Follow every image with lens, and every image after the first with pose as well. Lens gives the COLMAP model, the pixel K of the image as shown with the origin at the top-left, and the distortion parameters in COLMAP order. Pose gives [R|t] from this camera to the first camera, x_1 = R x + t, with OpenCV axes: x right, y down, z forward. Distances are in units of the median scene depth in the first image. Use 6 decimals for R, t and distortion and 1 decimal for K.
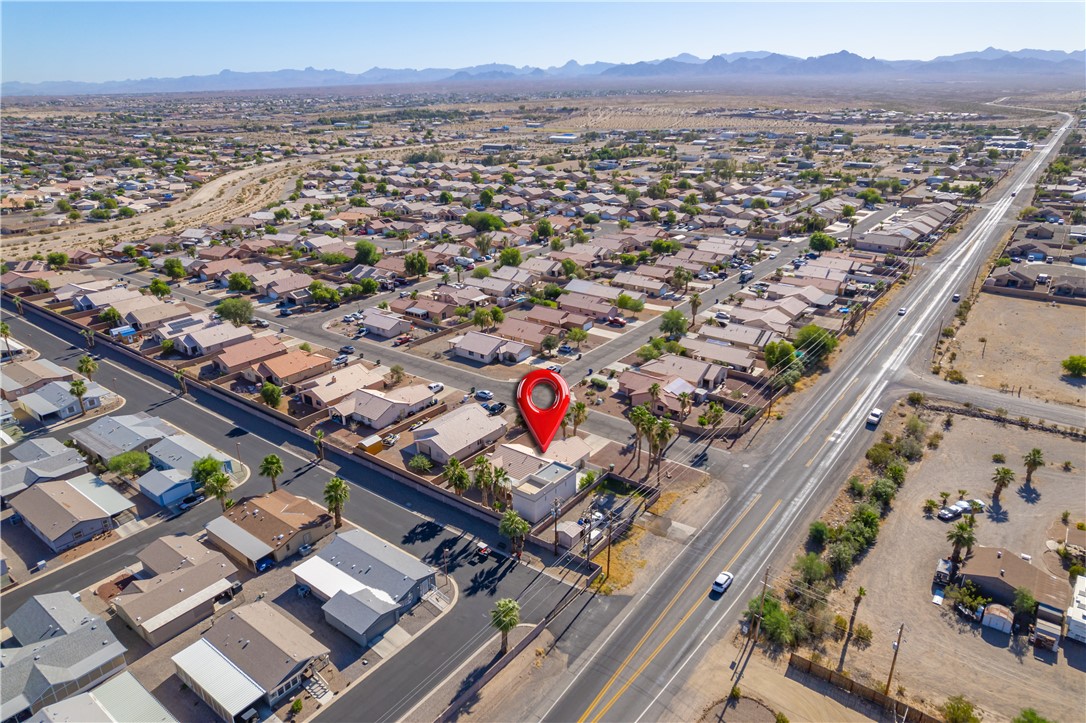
lens RADIAL K [[692.3, 0, 547.3], [0, 692.3, 360.7], [0, 0, 1]] dist [-0.071788, 0.062756]
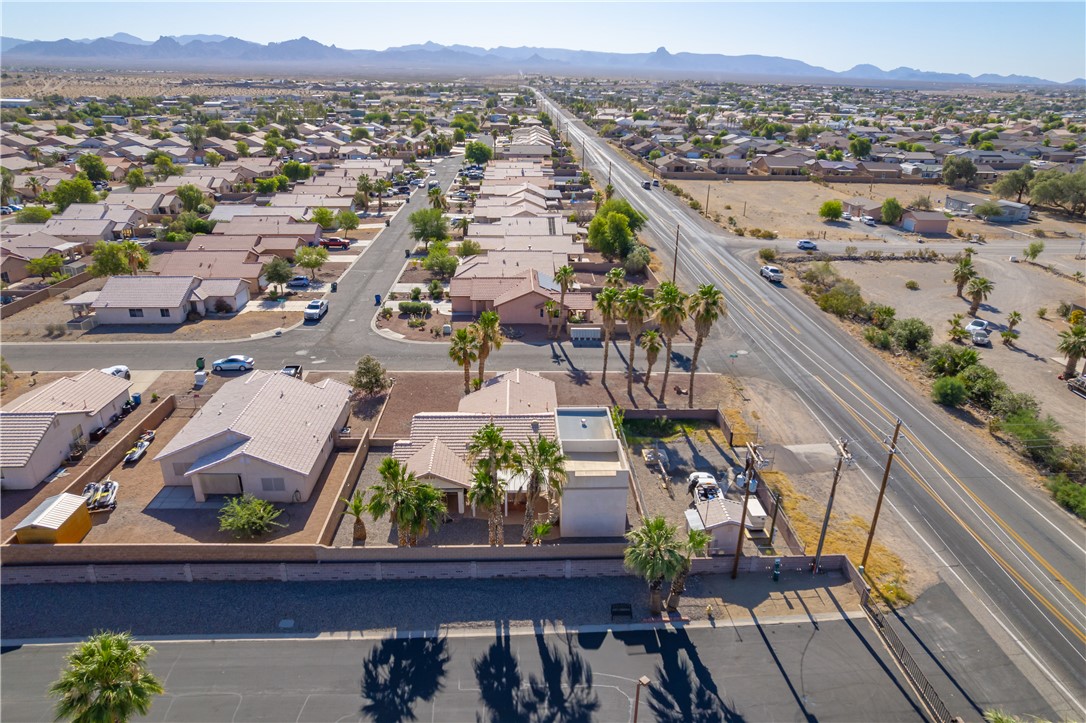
lens RADIAL K [[692.3, 0, 542.8], [0, 692.3, 399.0], [0, 0, 1]] dist [-0.071788, 0.062756]
pose [[0.774232, -0.248525, 0.582066, -0.202759], [0.212054, 0.968383, 0.131408, 0.053723], [-0.596321, 0.021689, 0.802453, 0.455452]]
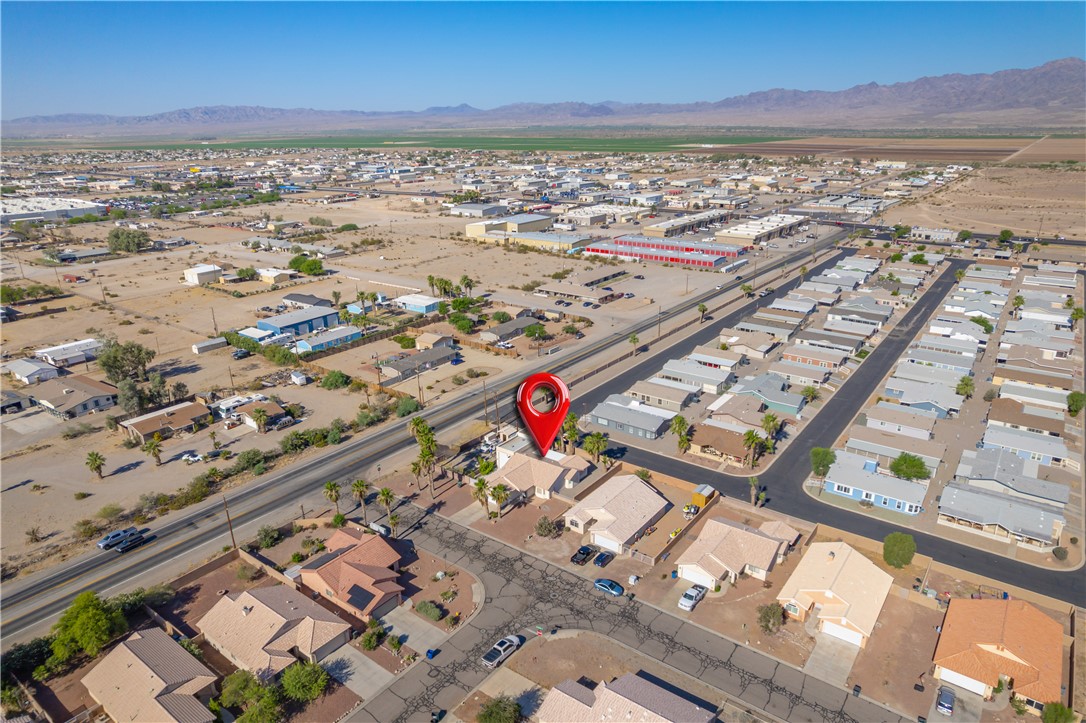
lens RADIAL K [[692.3, 0, 549.9], [0, 692.3, 367.8], [0, 0, 1]] dist [-0.071788, 0.062756]
pose [[-0.999712, 0.022852, -0.007350, -0.032763], [0.012403, 0.753860, 0.656918, -0.528098], [0.020552, 0.656638, -0.753926, 1.309170]]
